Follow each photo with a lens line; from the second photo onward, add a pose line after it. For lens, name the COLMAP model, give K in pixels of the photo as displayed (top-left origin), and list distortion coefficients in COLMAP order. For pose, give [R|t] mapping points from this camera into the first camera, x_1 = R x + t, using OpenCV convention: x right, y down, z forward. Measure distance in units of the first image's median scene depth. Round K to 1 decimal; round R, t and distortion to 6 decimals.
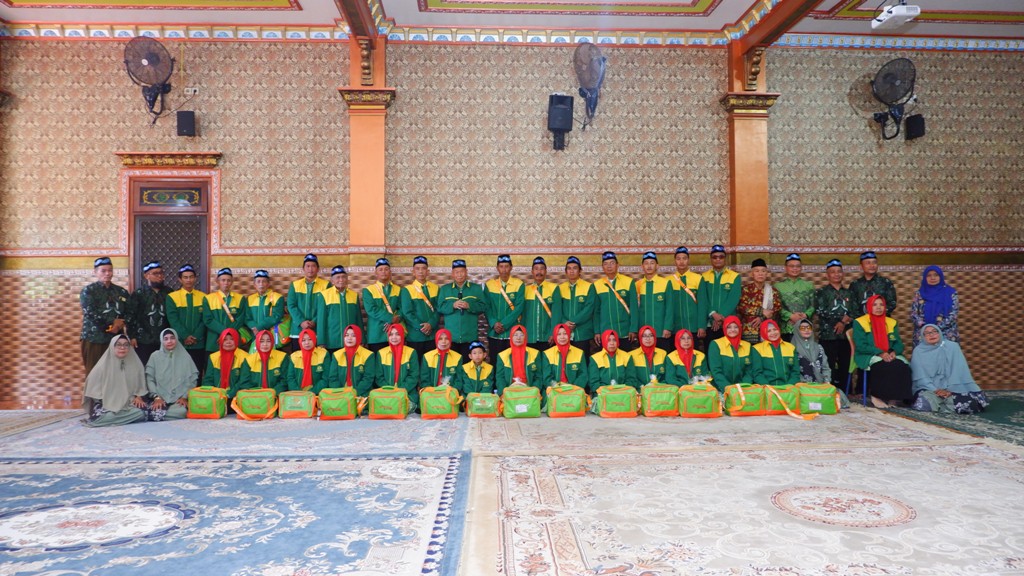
lens RADIAL K [[696.5, 0, 512.1], [0, 696.5, 259.8], [0, 0, 1]] dist [-0.040260, -0.000475]
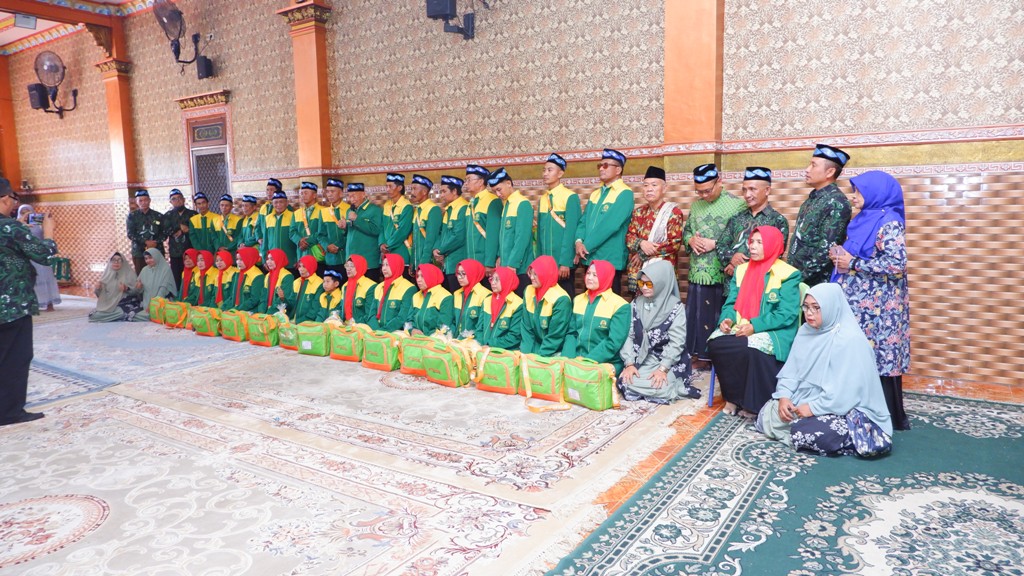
lens RADIAL K [[677.9, 0, 512.0], [0, 677.9, 288.0], [0, 0, 1]] dist [-0.023039, -0.001936]
pose [[0.795743, 0.065217, -0.602112, 0.652435], [0.049521, 0.983850, 0.172011, -0.004020], [0.603606, -0.166693, 0.779662, 0.387867]]
